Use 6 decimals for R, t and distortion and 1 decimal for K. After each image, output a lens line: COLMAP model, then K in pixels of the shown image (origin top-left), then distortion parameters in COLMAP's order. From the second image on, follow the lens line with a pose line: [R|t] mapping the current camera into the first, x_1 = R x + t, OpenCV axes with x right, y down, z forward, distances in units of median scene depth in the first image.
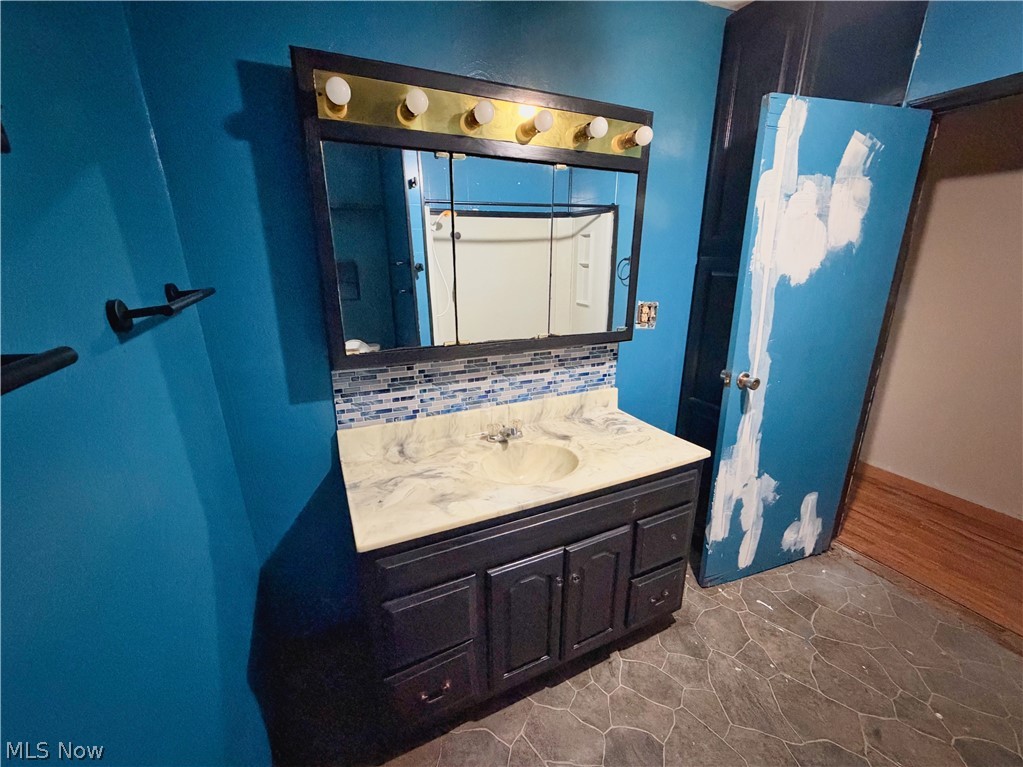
lens RADIAL K [[419.7, 0, 506.2], [0, 419.7, 389.7], [0, 0, 1]] dist [0.004000, 0.001834]
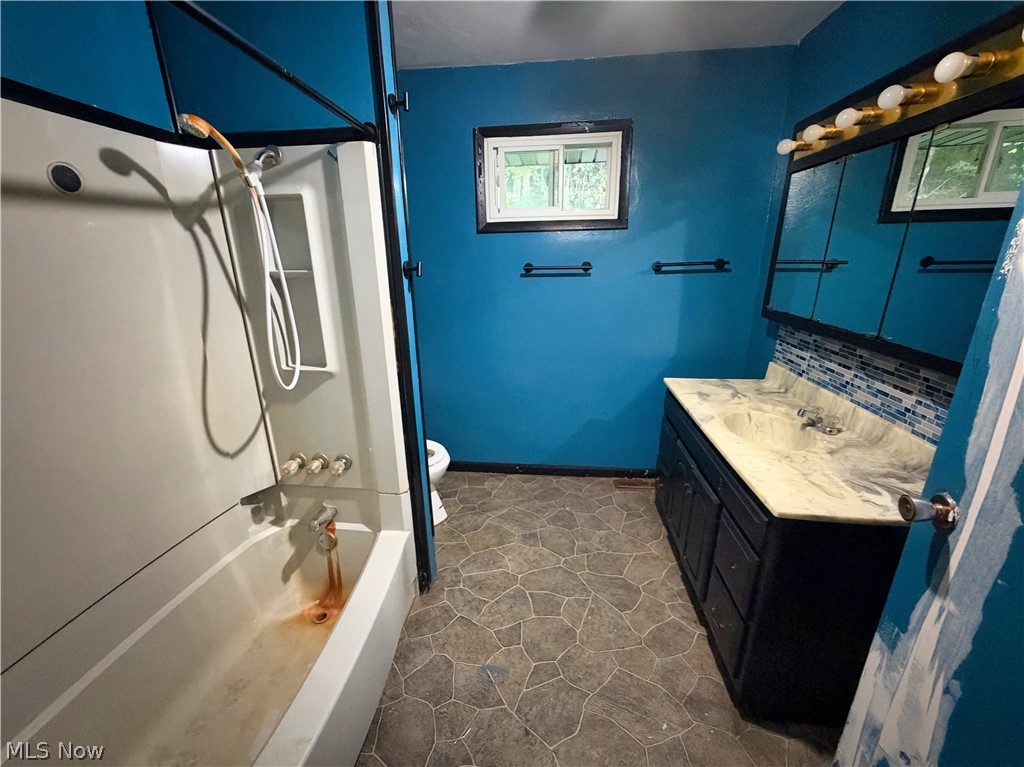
lens RADIAL K [[420.1, 0, 505.1], [0, 420.1, 387.0], [0, 0, 1]] dist [0.004000, 0.001834]
pose [[-0.530660, 0.274075, -0.802049, 1.223898], [-0.224438, 0.867060, 0.444786, -0.256086], [0.817329, 0.416041, -0.398602, 0.781640]]
